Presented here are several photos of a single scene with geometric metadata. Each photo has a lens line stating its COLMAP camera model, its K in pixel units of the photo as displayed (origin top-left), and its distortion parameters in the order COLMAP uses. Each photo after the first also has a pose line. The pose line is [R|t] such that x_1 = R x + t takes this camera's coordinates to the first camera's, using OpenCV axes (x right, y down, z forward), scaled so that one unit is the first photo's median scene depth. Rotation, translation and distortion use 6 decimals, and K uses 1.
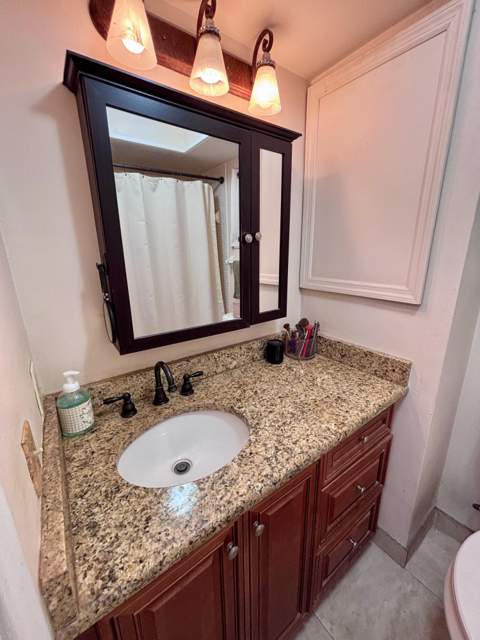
lens RADIAL K [[257.5, 0, 241.7], [0, 257.5, 320.1], [0, 0, 1]] dist [0.000823, 0.000448]
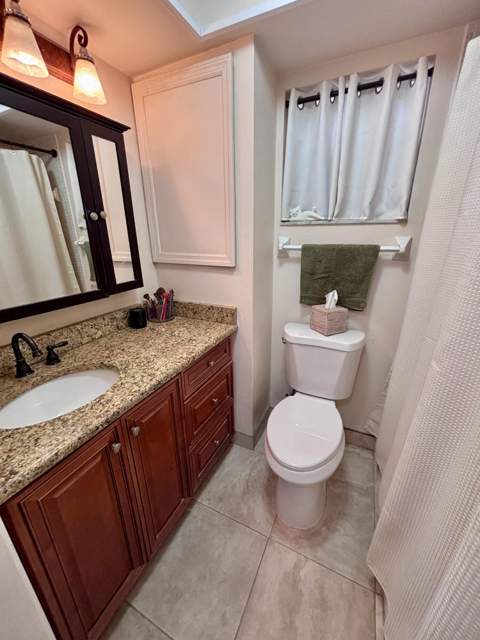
lens RADIAL K [[257.5, 0, 239.8], [0, 257.5, 319.2], [0, 0, 1]] dist [0.000823, 0.000448]
pose [[0.882238, -0.148506, 0.446769, 0.019769], [0.124868, 0.988771, 0.082092, 0.115575], [-0.453943, -0.016638, 0.890875, -0.305622]]
